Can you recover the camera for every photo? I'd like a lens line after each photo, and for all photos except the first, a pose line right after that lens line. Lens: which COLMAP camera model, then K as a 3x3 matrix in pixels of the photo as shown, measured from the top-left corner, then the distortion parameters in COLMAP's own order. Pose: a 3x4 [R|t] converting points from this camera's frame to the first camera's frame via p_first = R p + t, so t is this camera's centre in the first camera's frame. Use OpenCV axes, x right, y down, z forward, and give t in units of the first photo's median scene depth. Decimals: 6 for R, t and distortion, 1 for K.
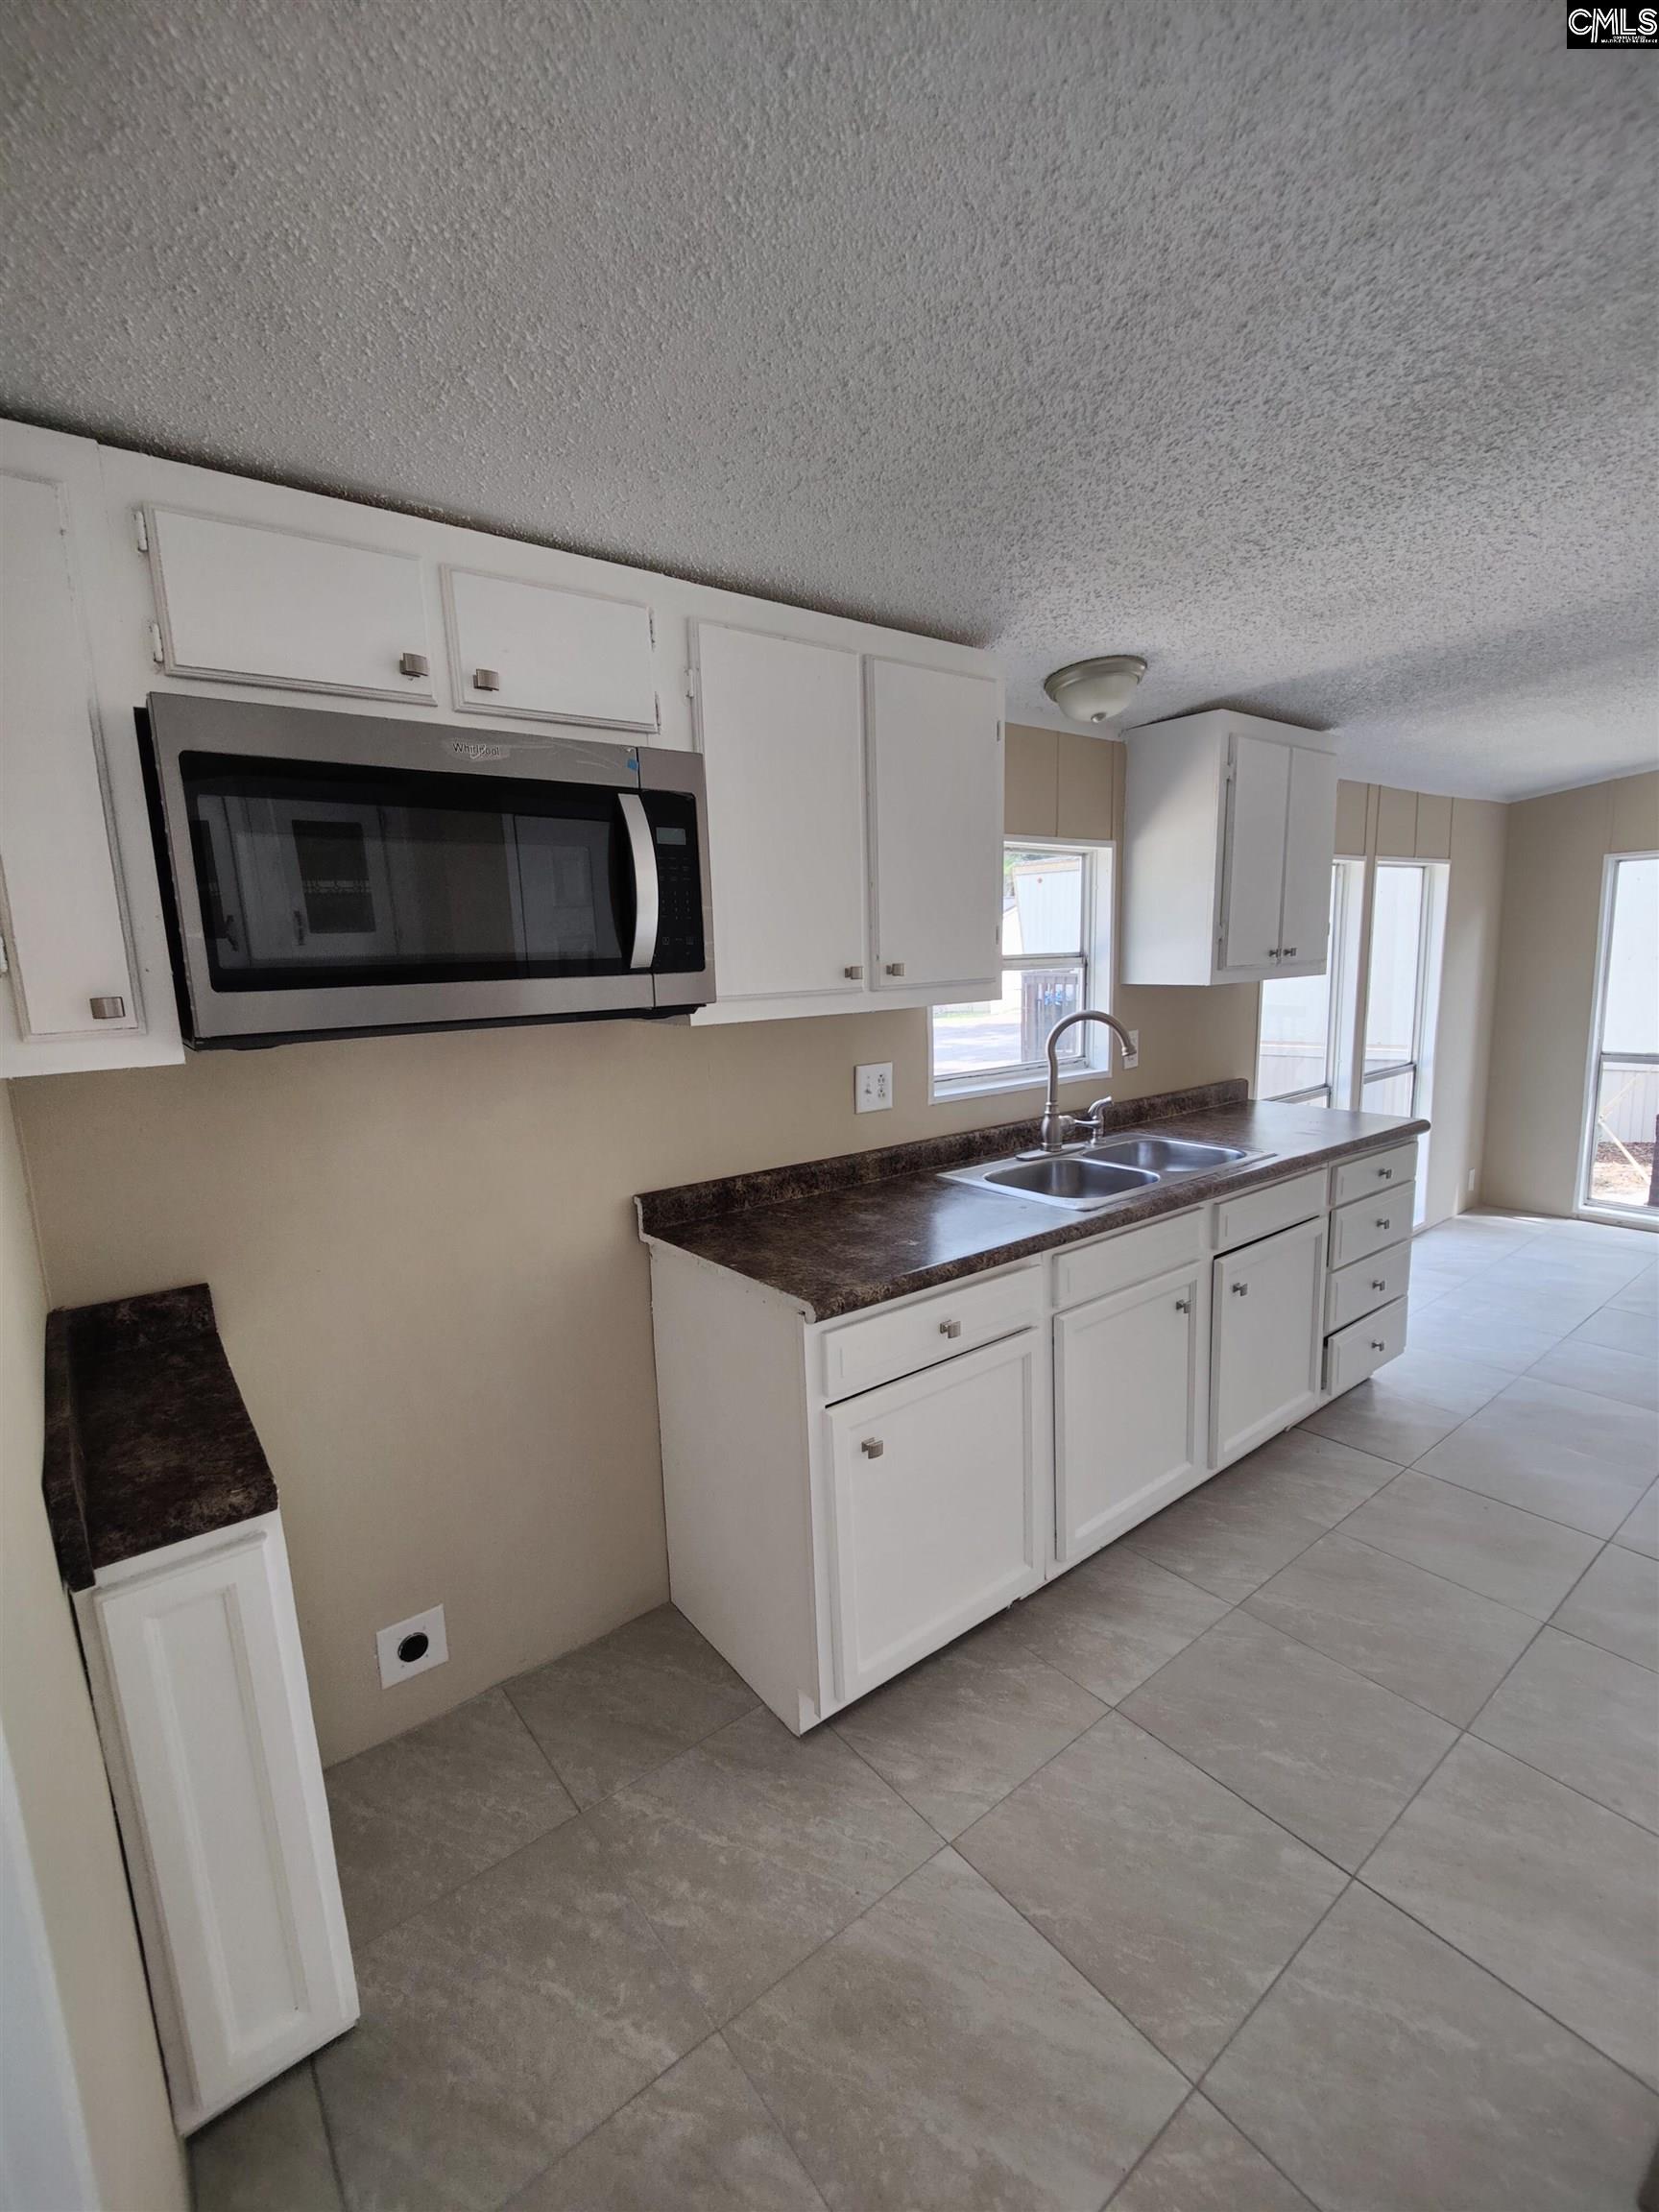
lens RADIAL K [[955.3, 0, 832.2], [0, 955.3, 1105.6], [0, 0, 1]] dist [0.020914, -0.015454]
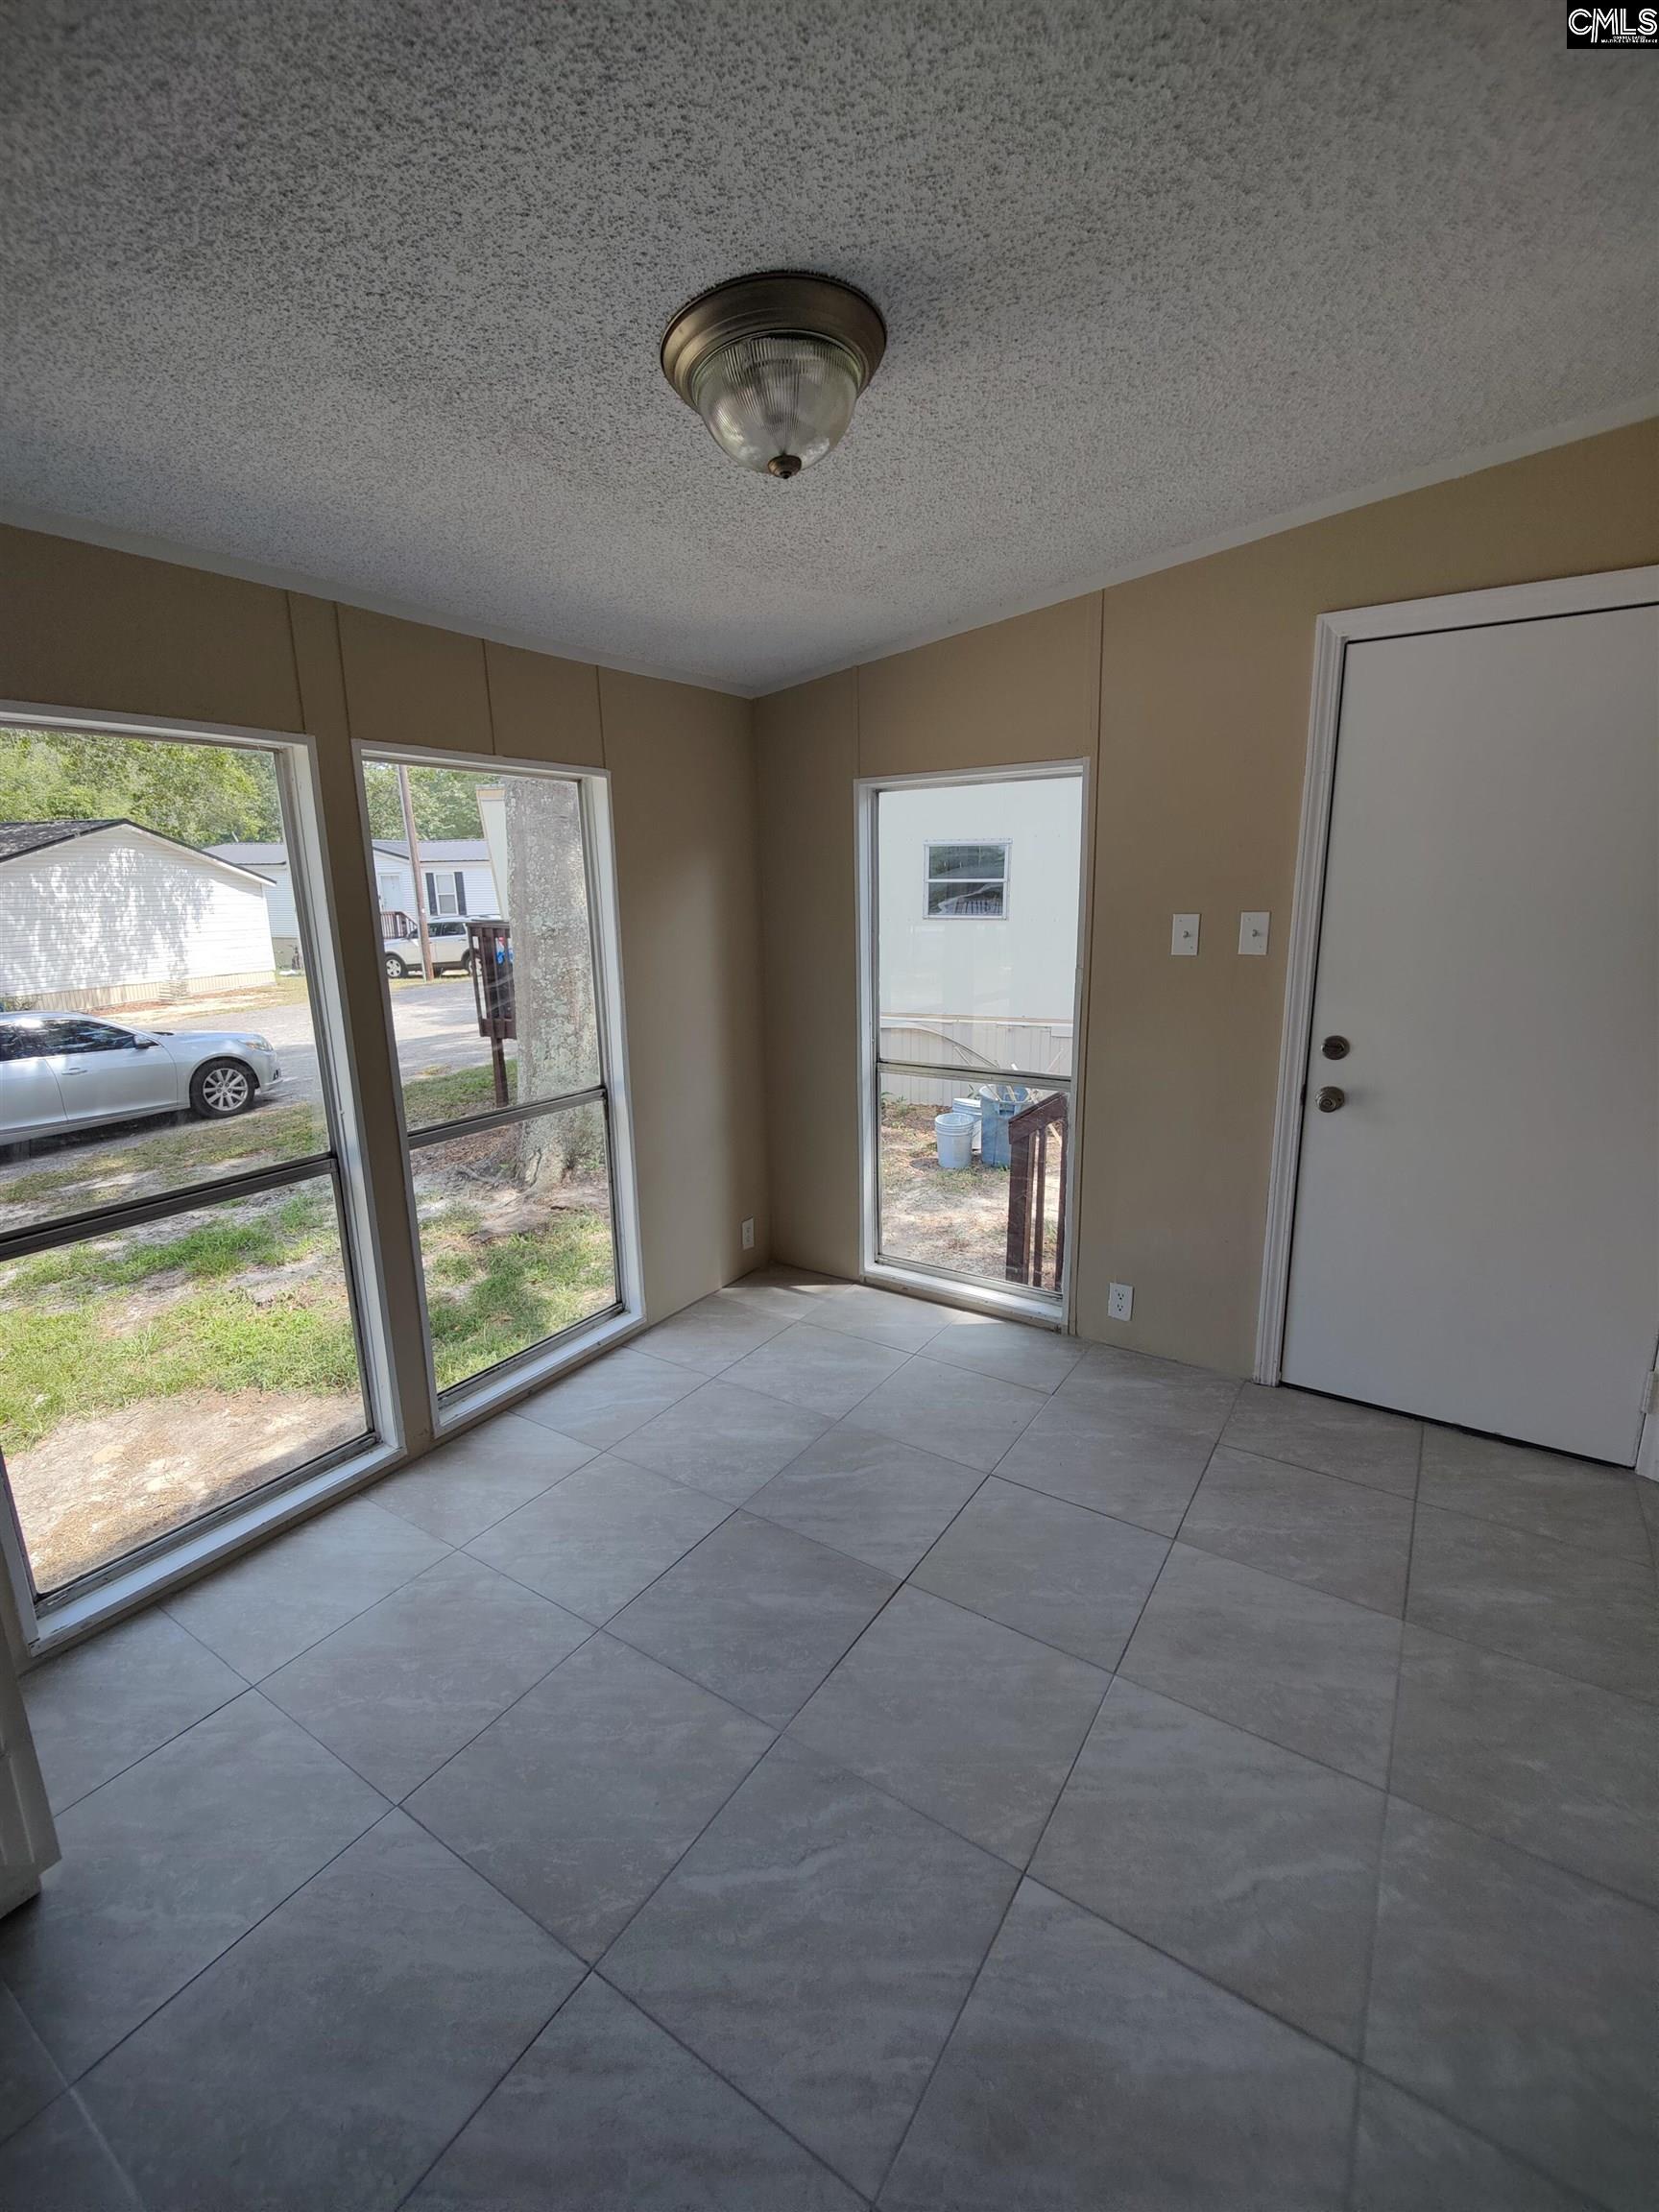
lens RADIAL K [[955.3, 0, 832.2], [0, 955.3, 1105.6], [0, 0, 1]] dist [0.020914, -0.015454]
pose [[0.944791, -0.045136, 0.324549, 0.539885], [0.026685, 0.997776, 0.061083, -0.067067], [-0.326585, -0.049050, 0.943894, 0.332608]]
